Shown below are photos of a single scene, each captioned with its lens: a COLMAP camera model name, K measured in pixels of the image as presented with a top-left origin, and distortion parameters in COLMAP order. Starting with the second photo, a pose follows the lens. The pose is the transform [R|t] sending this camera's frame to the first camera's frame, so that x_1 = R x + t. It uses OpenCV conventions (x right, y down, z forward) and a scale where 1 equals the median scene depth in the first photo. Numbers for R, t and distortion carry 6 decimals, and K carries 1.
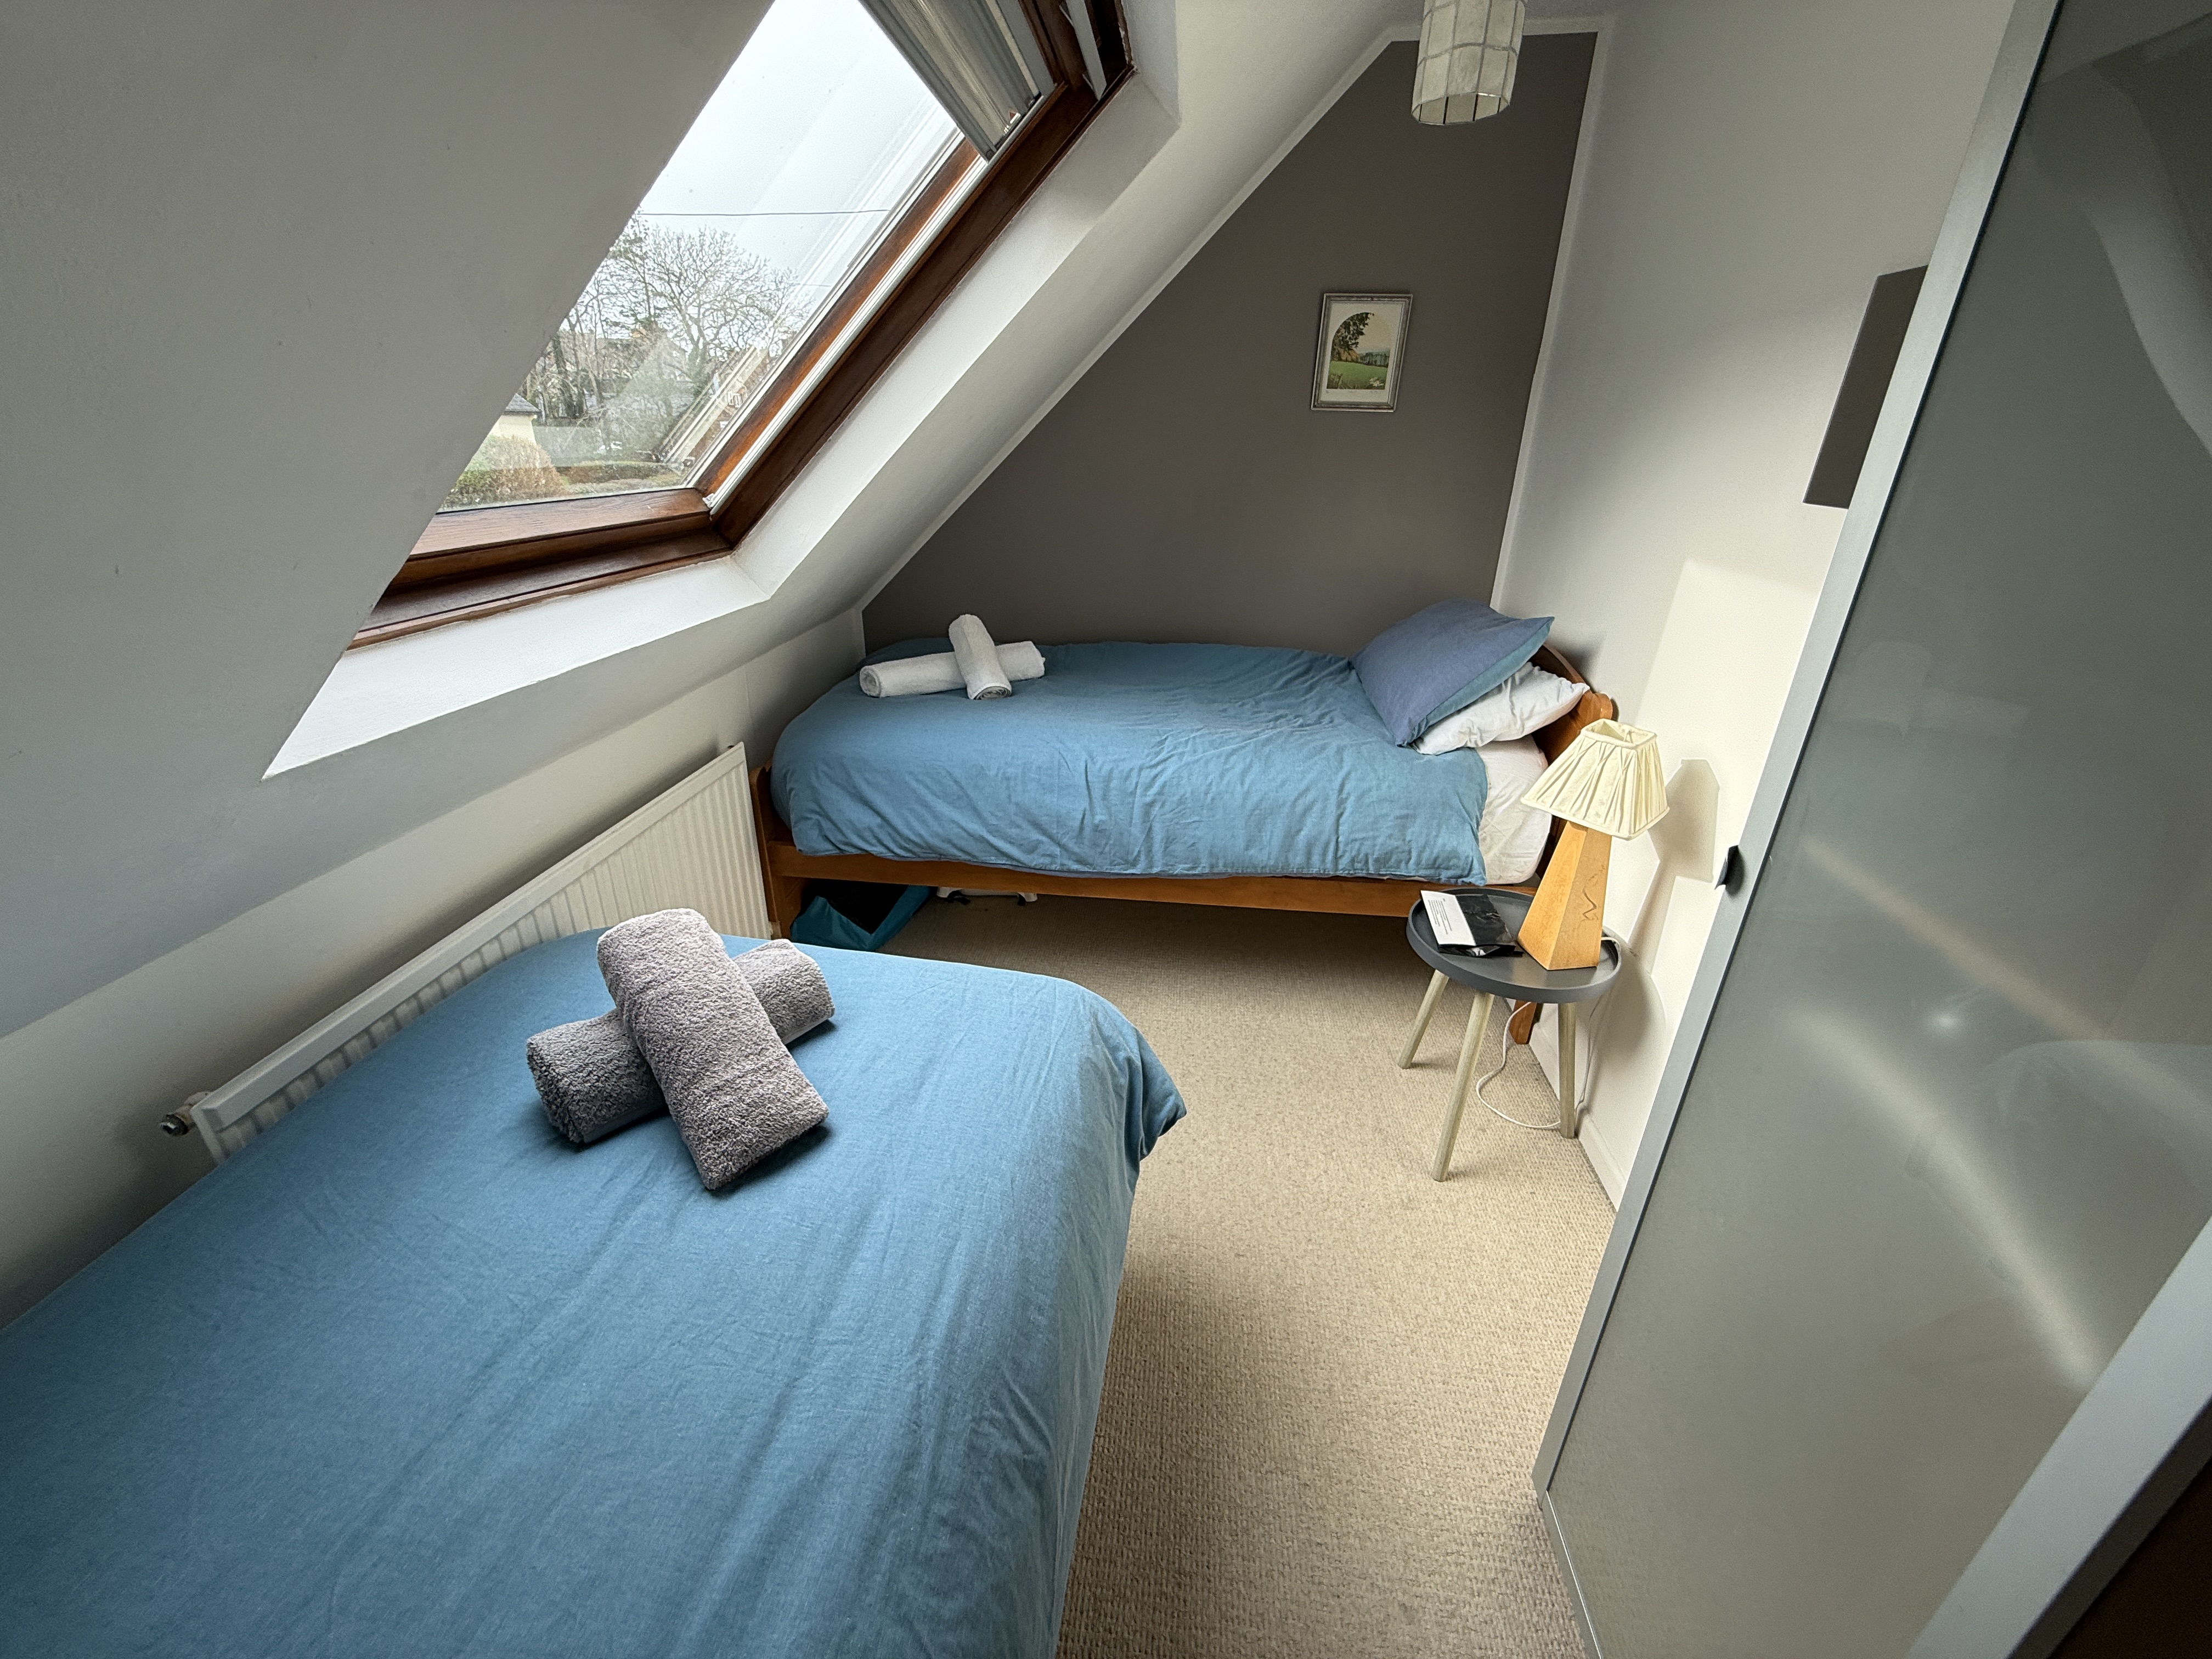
lens RADIAL K [[882.4, 0, 1106.0], [0, 882.4, 829.5], [0, 0, 1]] dist [-0.000208, 0.000137]
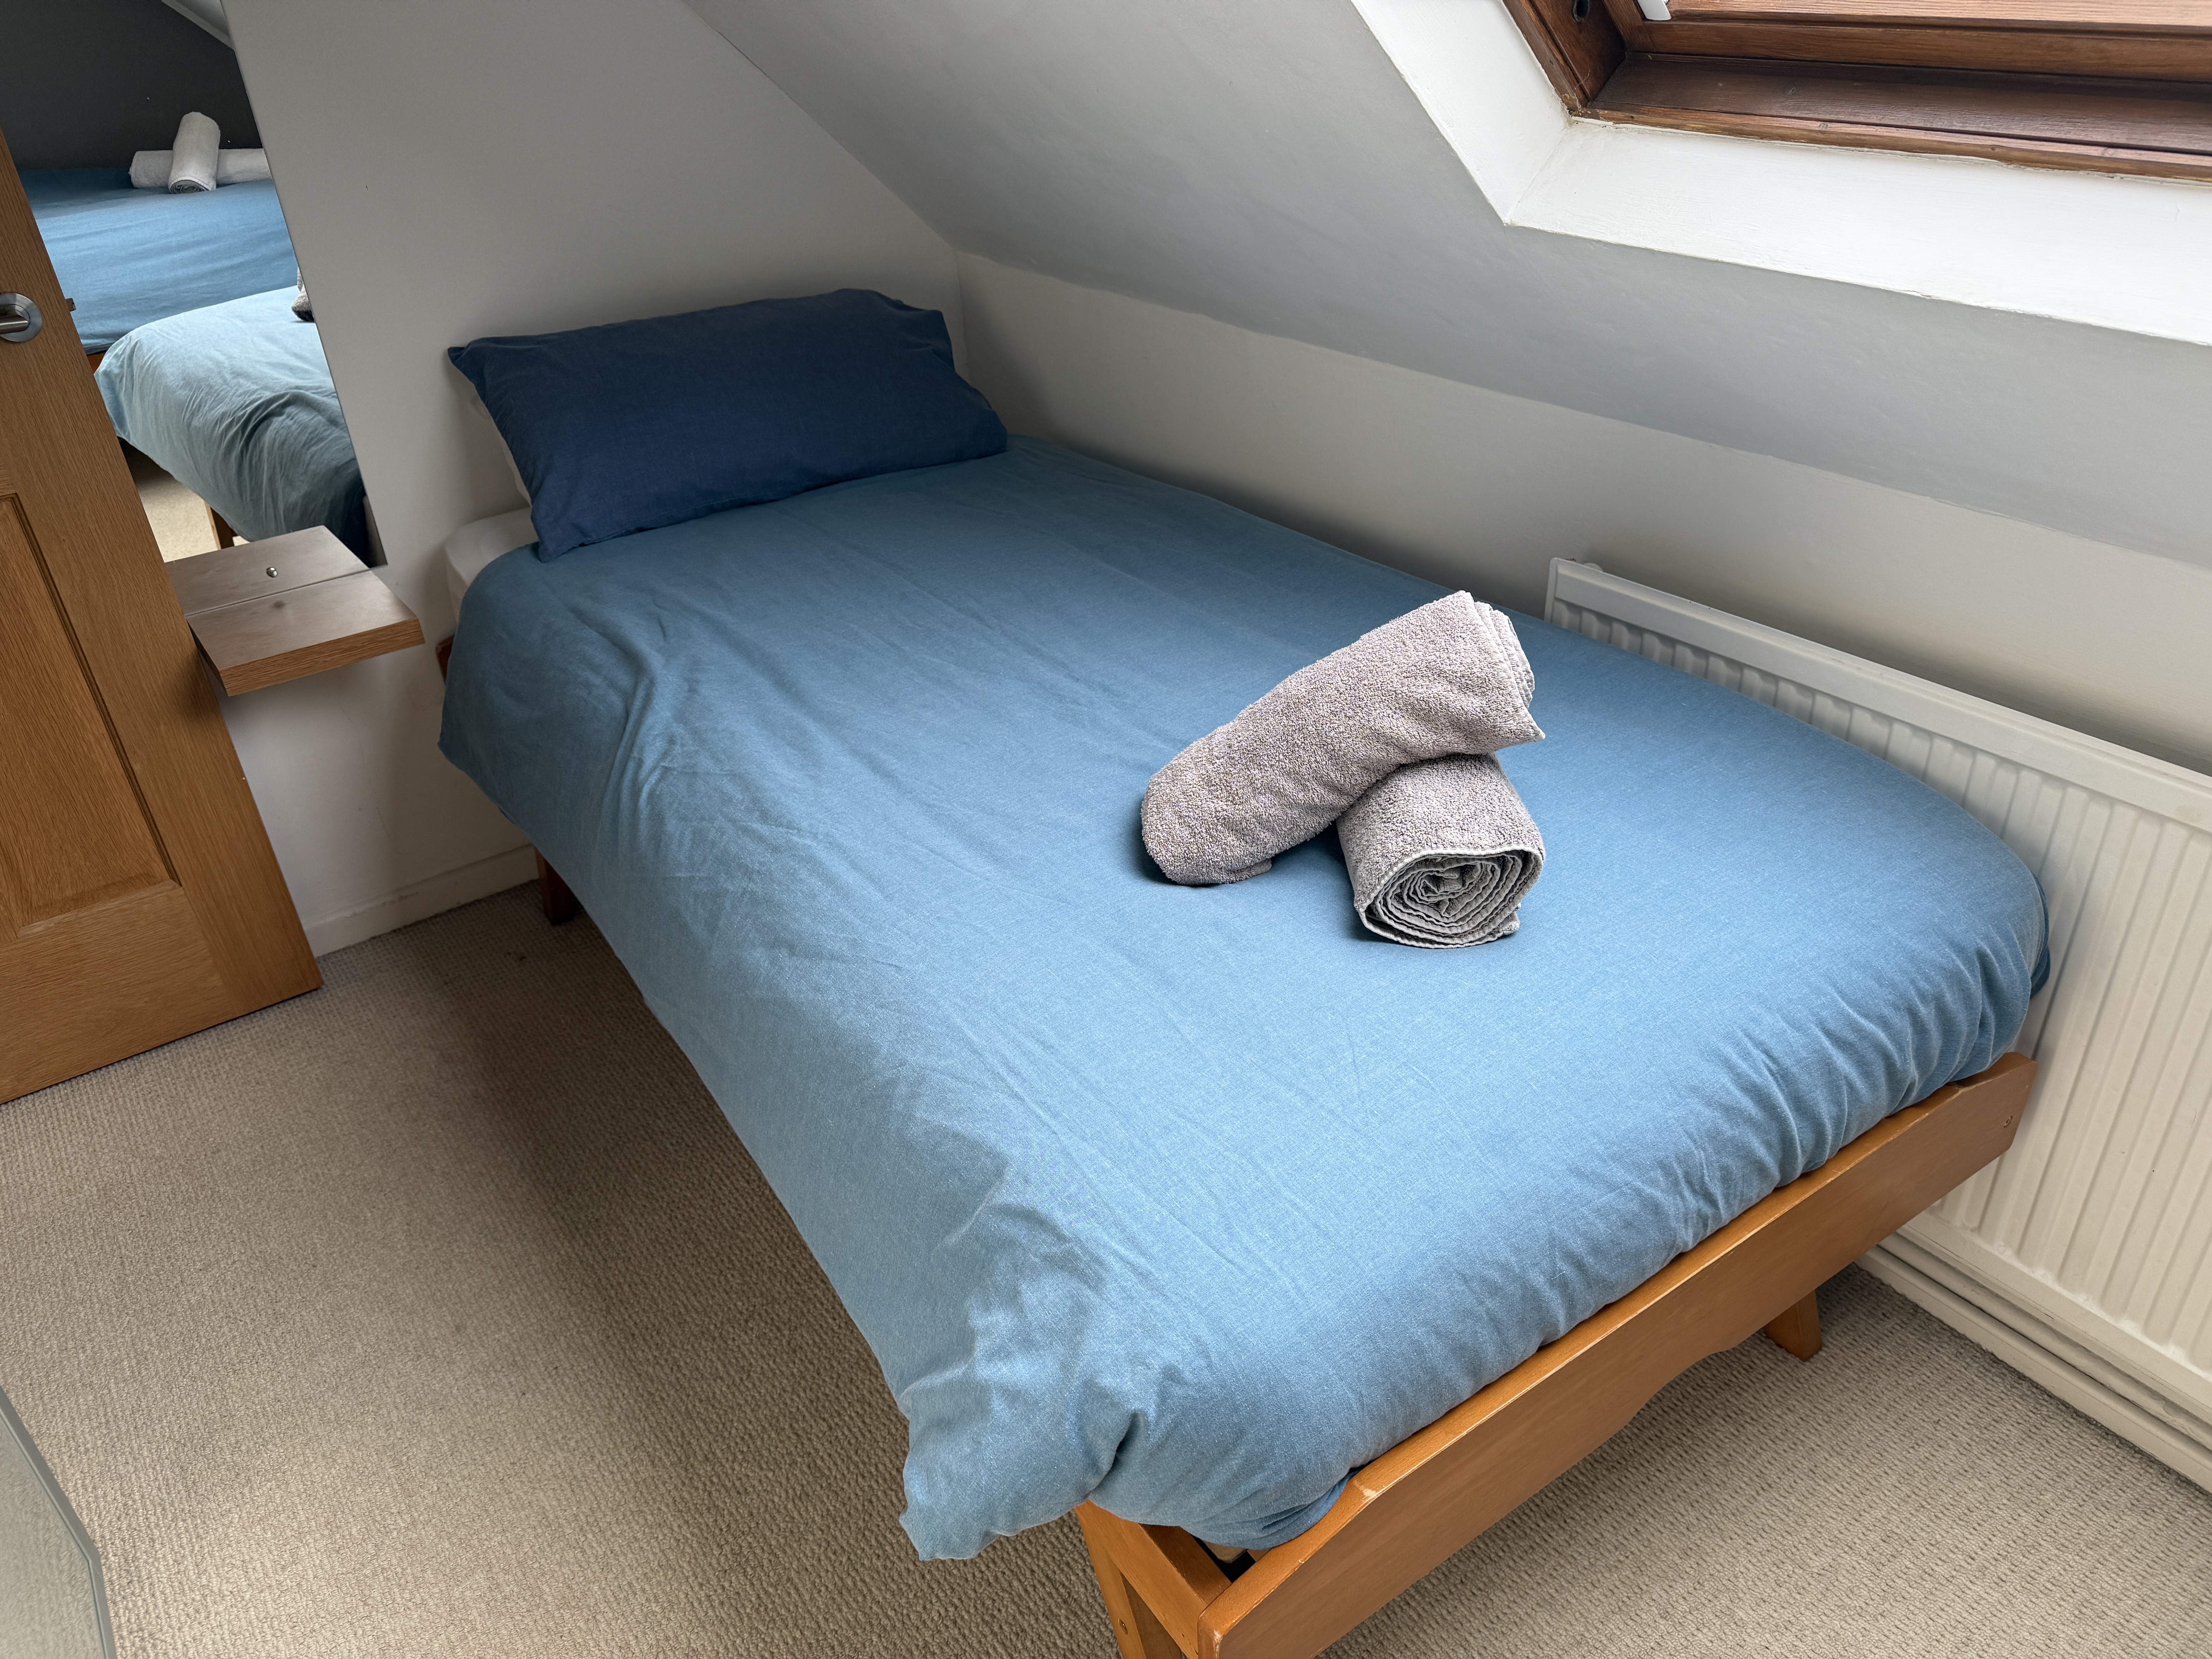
lens RADIAL K [[1590.4, 0, 1106.0], [0, 1590.4, 829.5], [0, 0, 1]] dist [0.004807, 0.000298]
pose [[-0.752141, 0.356435, -0.554291, 0.392188], [-0.226511, 0.650032, 0.725363, -0.576881], [0.618851, 0.671128, -0.408180, 1.374476]]
